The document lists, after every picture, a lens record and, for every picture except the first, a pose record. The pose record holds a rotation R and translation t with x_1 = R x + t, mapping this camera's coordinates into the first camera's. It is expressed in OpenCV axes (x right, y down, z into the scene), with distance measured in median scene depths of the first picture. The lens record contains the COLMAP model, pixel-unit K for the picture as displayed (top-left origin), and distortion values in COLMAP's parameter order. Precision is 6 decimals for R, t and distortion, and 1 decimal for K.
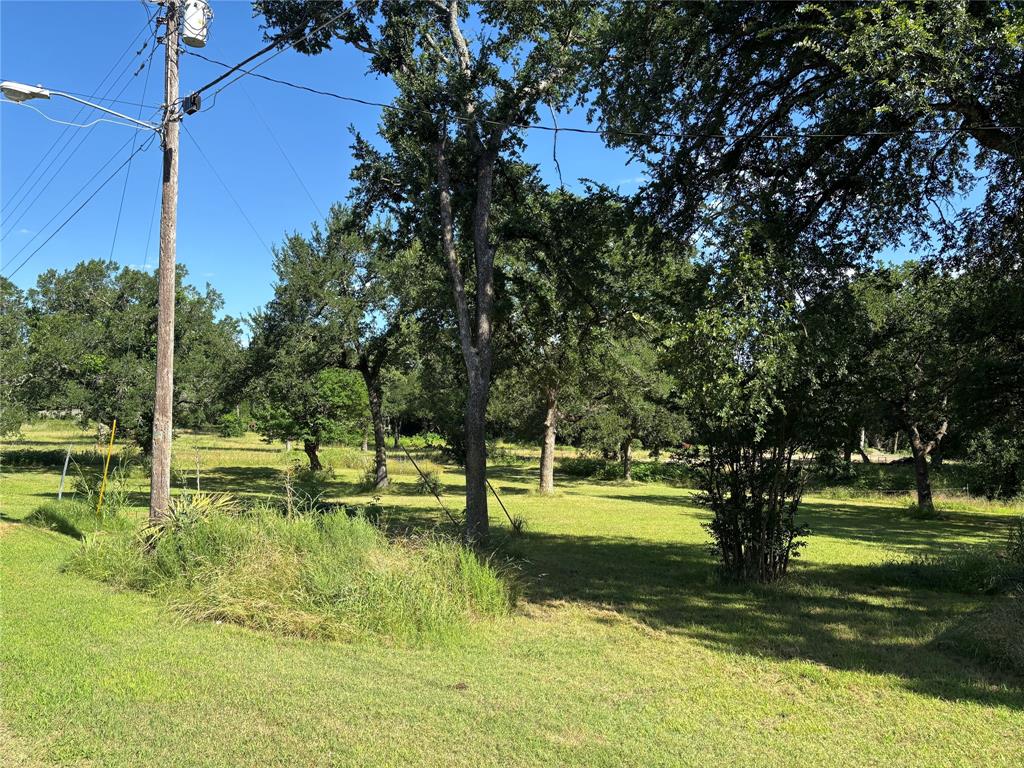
lens RADIAL K [[770.0, 0, 504.3], [0, 770.0, 380.7], [0, 0, 1]] dist [0.052685, -0.053512]
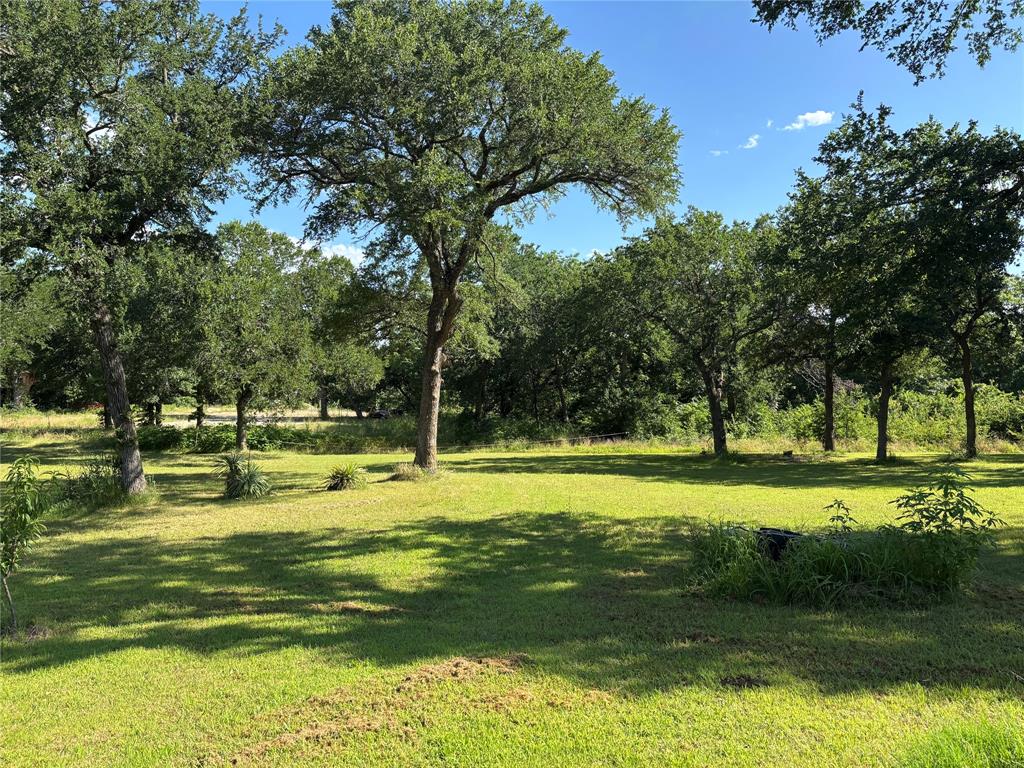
lens RADIAL K [[770.0, 0, 510.7], [0, 770.0, 372.8], [0, 0, 1]] dist [0.052685, -0.053512]
pose [[0.651754, 0.007218, 0.758396, -0.270437], [-0.039605, 0.998914, 0.024529, 0.026684], [-0.757395, -0.046023, 0.651333, 0.342791]]
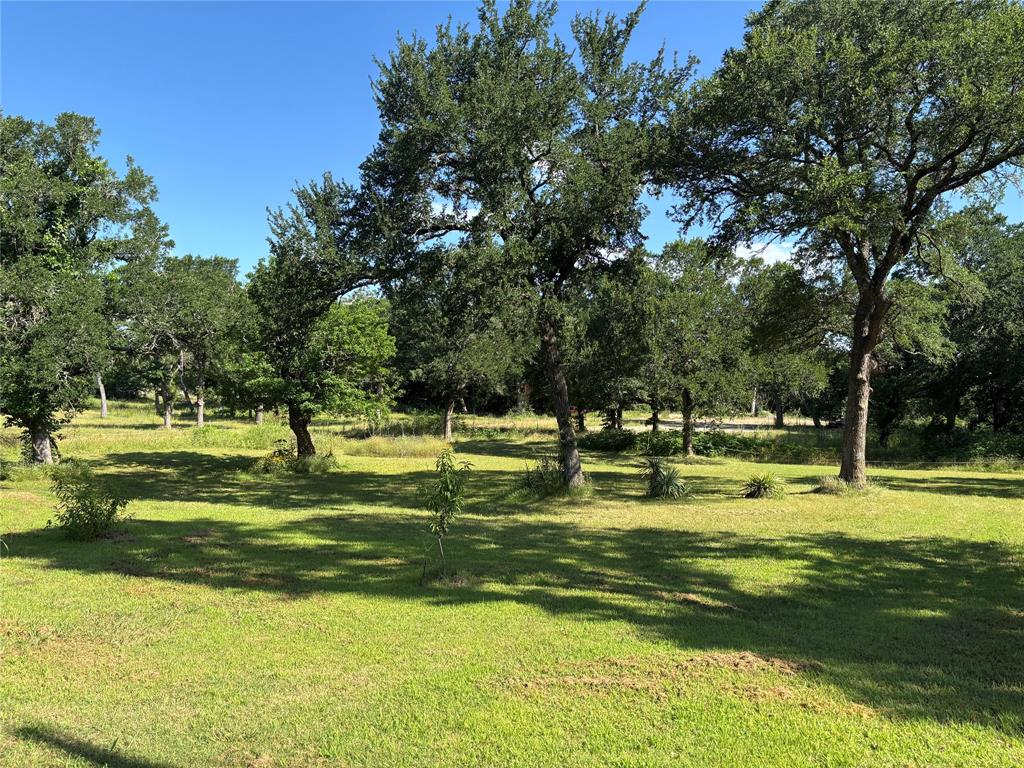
lens RADIAL K [[770.0, 0, 515.9], [0, 770.0, 380.5], [0, 0, 1]] dist [0.052685, -0.053512]
pose [[0.960804, -0.003457, 0.277207, -0.258191], [-0.007874, 0.999179, 0.039750, 0.023674], [-0.277116, -0.040374, 0.959988, 0.314042]]
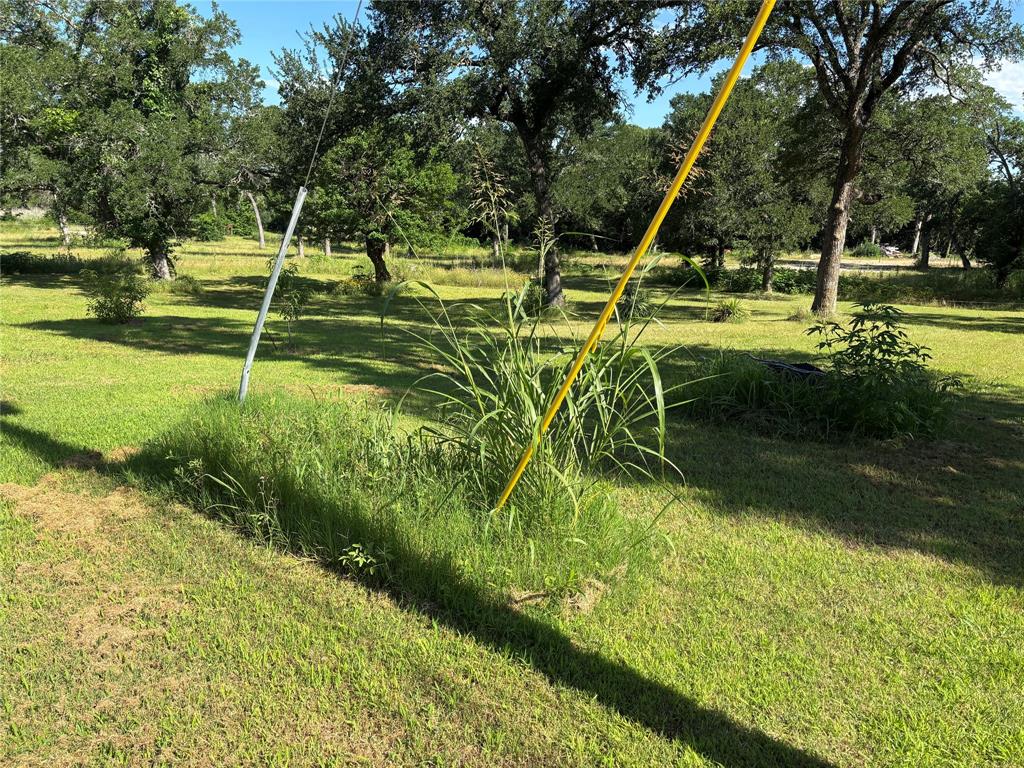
lens RADIAL K [[770.0, 0, 513.7], [0, 770.0, 378.2], [0, 0, 1]] dist [0.052685, -0.053512]
pose [[0.998151, -0.010170, 0.059934, -0.165037], [-0.004604, 0.970429, 0.241342, 0.026523], [-0.060616, -0.241172, 0.968588, 0.245552]]
